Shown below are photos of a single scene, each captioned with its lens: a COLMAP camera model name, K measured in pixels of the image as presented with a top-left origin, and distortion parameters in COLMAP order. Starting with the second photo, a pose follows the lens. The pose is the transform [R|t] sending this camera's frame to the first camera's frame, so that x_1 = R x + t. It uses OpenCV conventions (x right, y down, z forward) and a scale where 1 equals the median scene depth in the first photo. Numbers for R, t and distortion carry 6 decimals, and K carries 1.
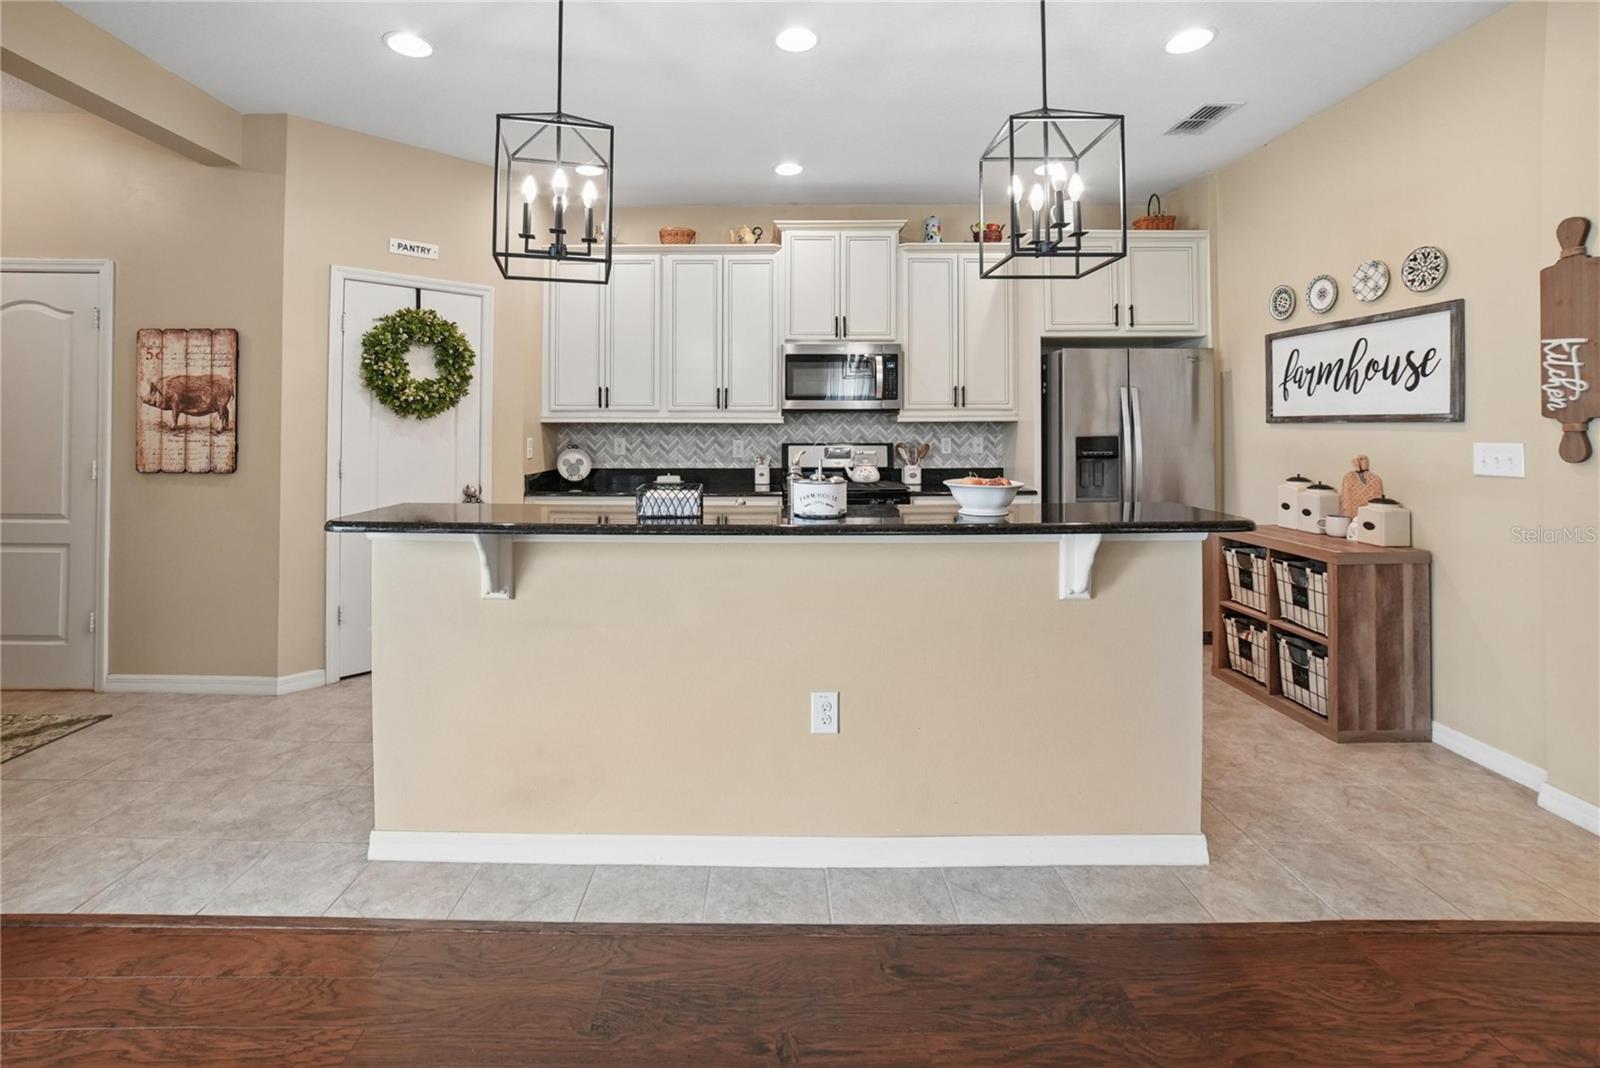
lens RADIAL K [[701.7, 0, 799.6], [0, 701.7, 416.5], [0, 0, 1]] dist [-0.072800, 0.014167]
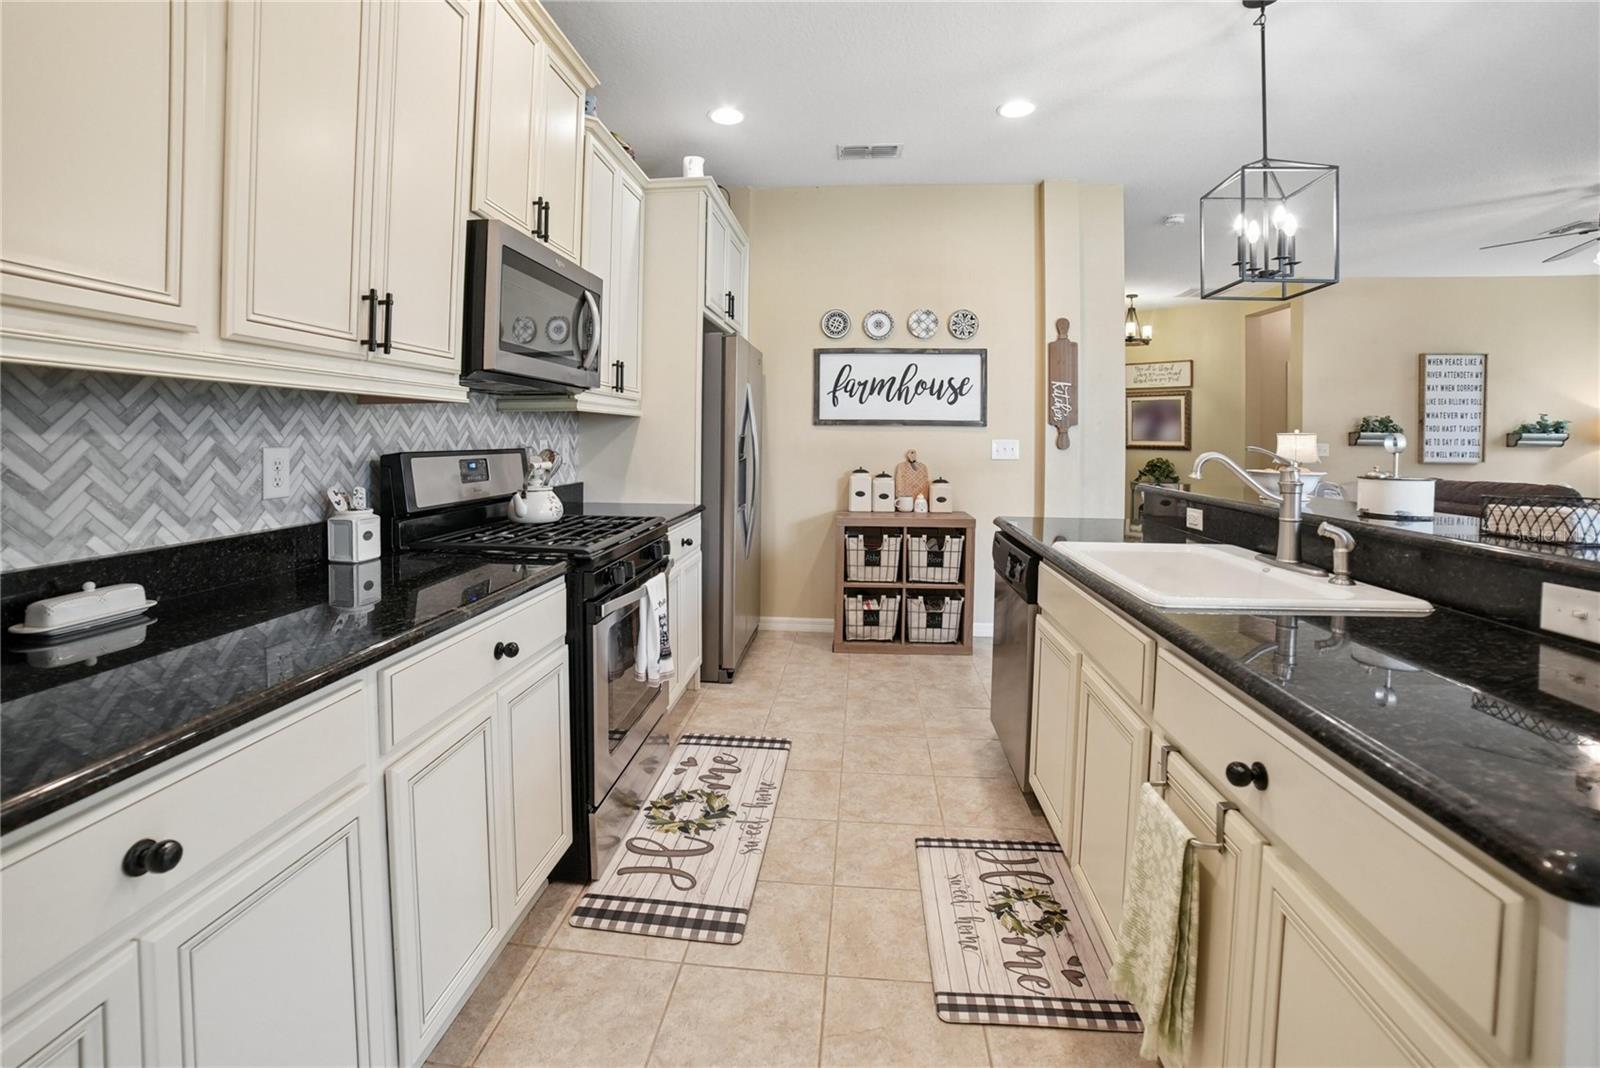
lens RADIAL K [[701.7, 0, 779.3], [0, 701.7, 437.4], [0, 0, 1]] dist [-0.072800, 0.014167]
pose [[0.111563, 0.000480, 0.993757, -0.494243], [-0.021091, 0.999776, 0.001885, 0.028985], [-0.993534, -0.021170, 0.111548, 0.909767]]
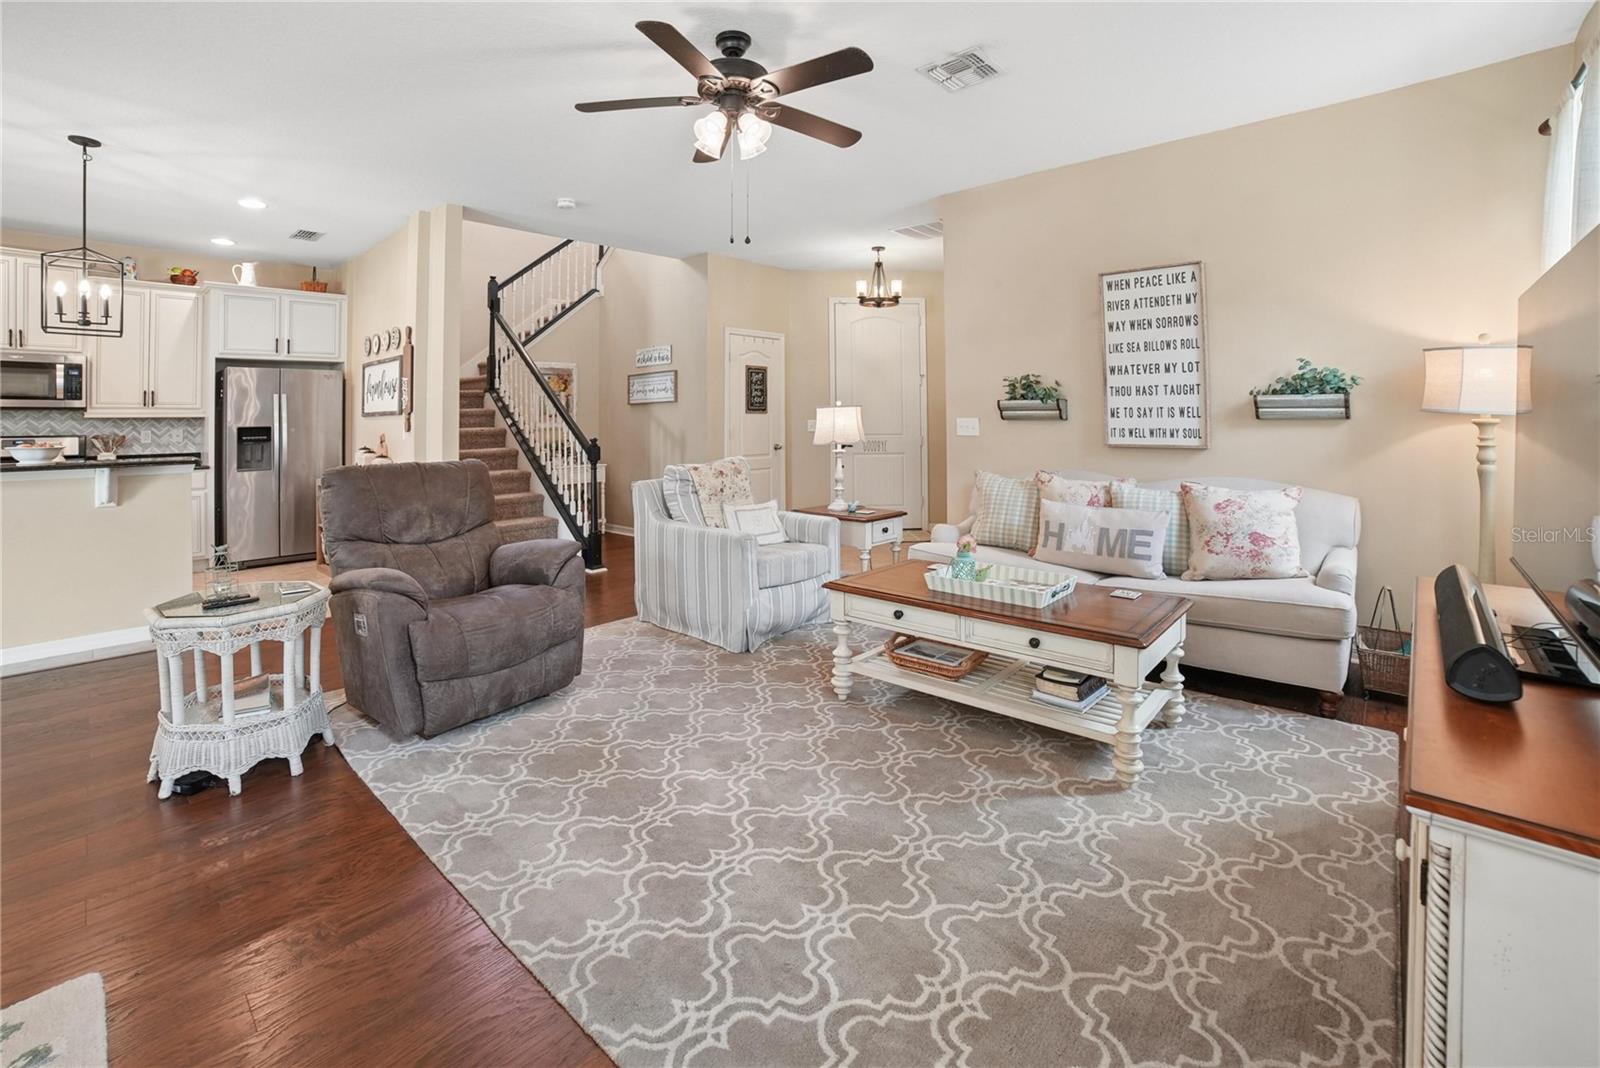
lens RADIAL K [[701.7, 0, 840.4], [0, 701.7, 391.7], [0, 0, 1]] dist [-0.072800, 0.014167]
pose [[0.676676, 0.019695, 0.736018, 0.241696], [0.005845, 0.999467, -0.032118, 0.007832], [-0.736258, 0.026036, 0.676200, -0.965355]]
